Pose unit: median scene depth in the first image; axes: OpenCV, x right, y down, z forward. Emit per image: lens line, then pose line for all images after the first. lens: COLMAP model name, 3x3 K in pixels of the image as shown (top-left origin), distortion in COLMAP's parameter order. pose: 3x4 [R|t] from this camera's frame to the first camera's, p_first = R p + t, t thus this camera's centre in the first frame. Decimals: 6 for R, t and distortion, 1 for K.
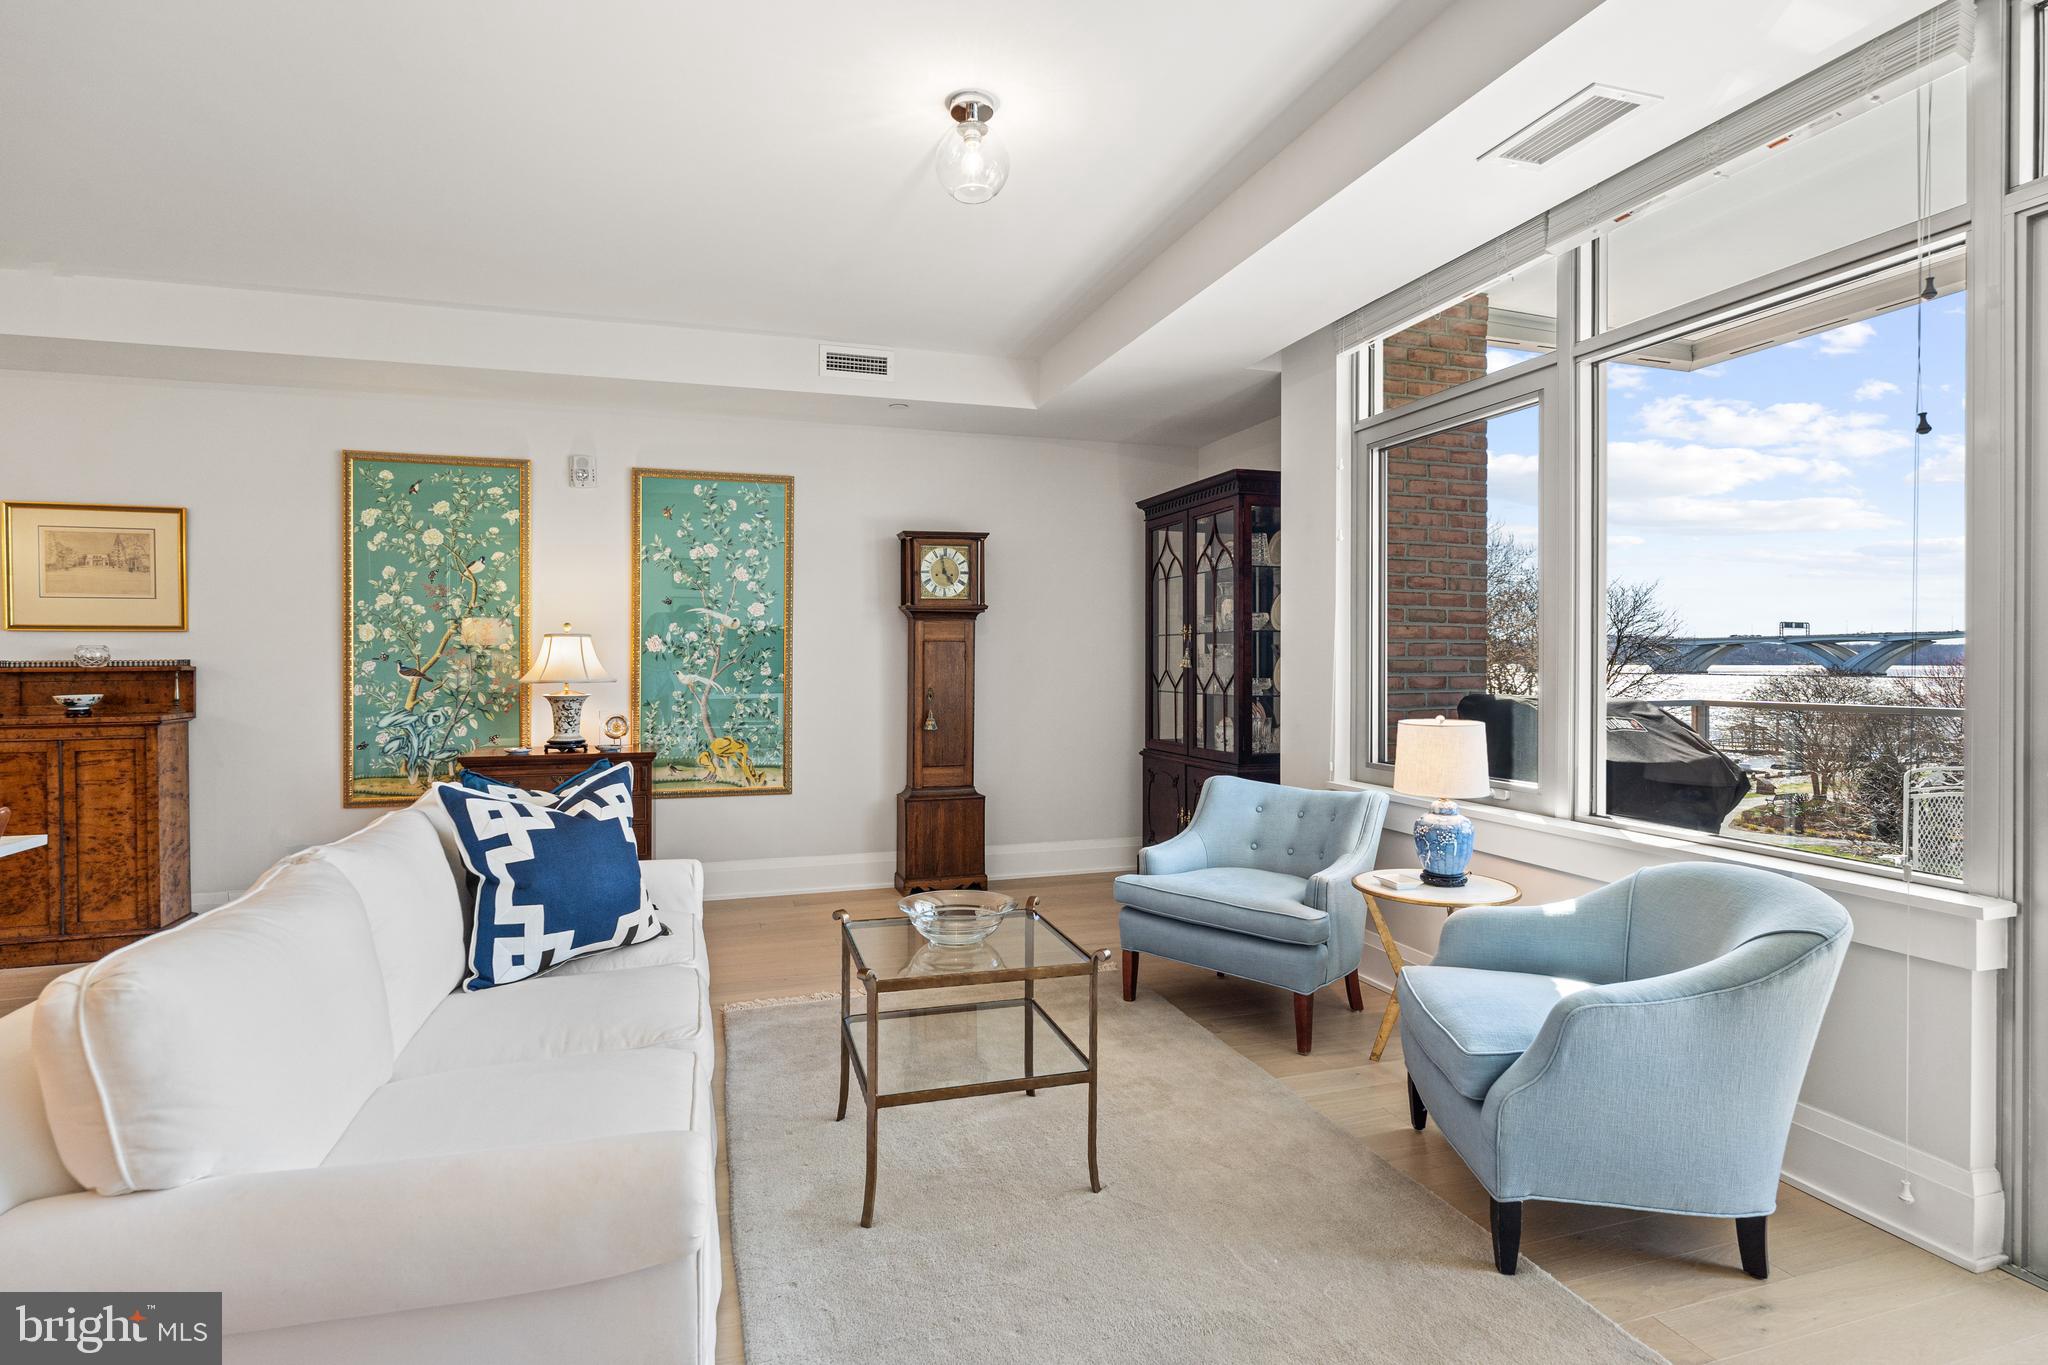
lens RADIAL K [[1034.5, 0, 1021.0], [0, 1034.5, 654.2], [0, 0, 1]] dist [-0.000188, -0.000190]
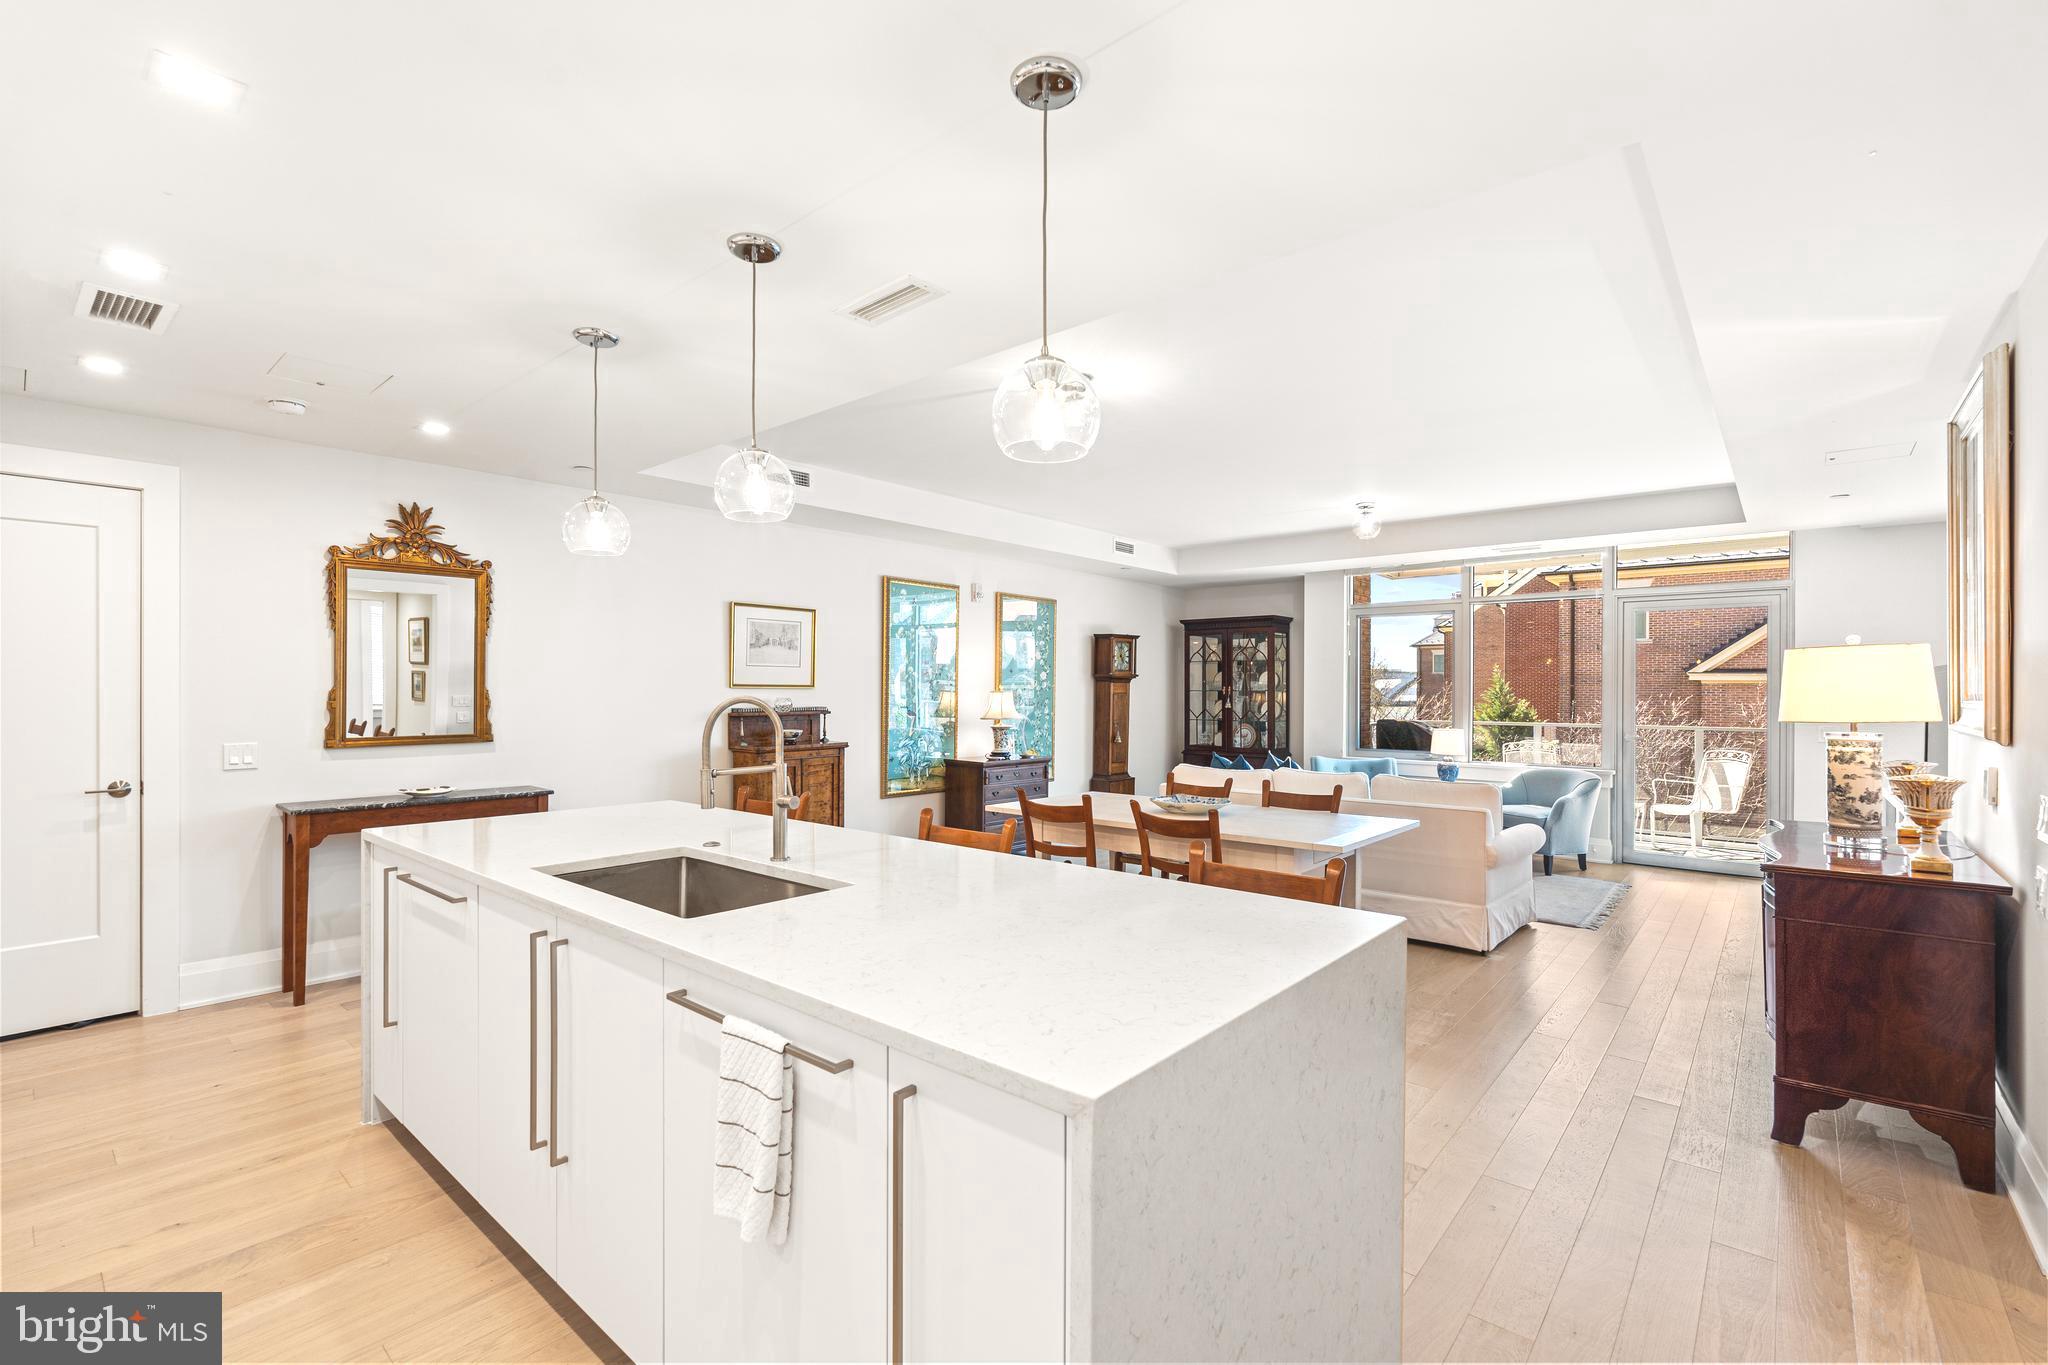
lens RADIAL K [[902.3, 0, 1018.7], [0, 902.3, 690.3], [0, 0, 1]] dist [-0.003220, -0.000230]
pose [[0.846840, 0.004261, 0.531831, -1.208311], [-0.003781, 0.999991, -0.001992, -0.016952], [-0.531834, -0.000324, 0.846848, -0.293662]]
